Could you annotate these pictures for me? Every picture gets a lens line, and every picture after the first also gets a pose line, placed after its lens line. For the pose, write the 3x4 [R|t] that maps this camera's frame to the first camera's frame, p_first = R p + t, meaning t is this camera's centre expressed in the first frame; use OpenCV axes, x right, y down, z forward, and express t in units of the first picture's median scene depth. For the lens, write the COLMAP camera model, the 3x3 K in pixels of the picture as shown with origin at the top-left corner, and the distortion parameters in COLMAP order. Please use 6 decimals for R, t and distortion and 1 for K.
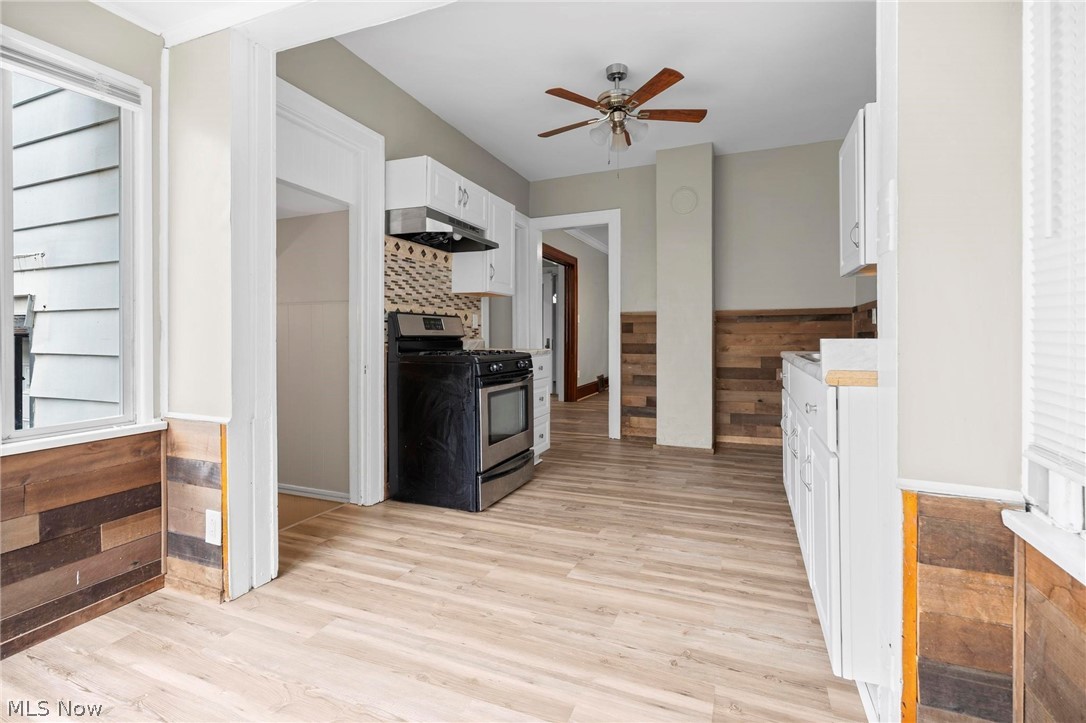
lens RADIAL K [[496.8, 0, 545.0], [0, 496.8, 349.1], [0, 0, 1]] dist [0.000002, -0.000104]
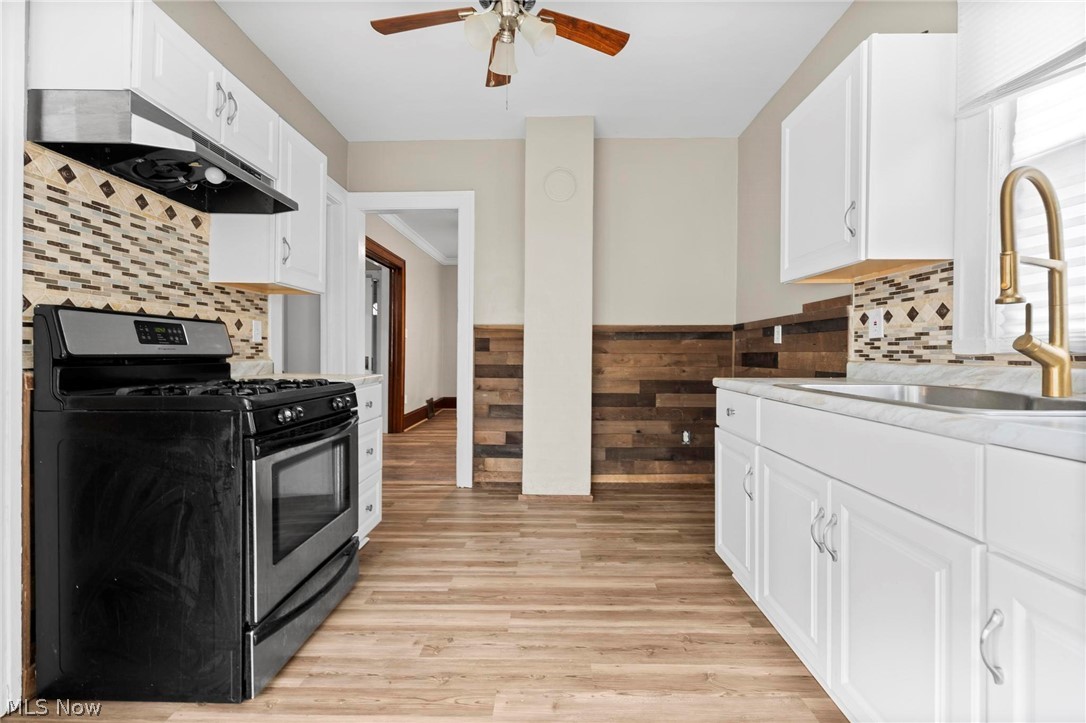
lens RADIAL K [[486.1, 0, 544.3], [0, 486.1, 354.8], [0, 0, 1]] dist [0.002831, 0.000327]
pose [[0.932253, 0.004000, 0.361785, -0.026681], [0.004188, 0.999753, -0.021845, -0.012909], [-0.361782, 0.021880, 0.932006, 0.334616]]
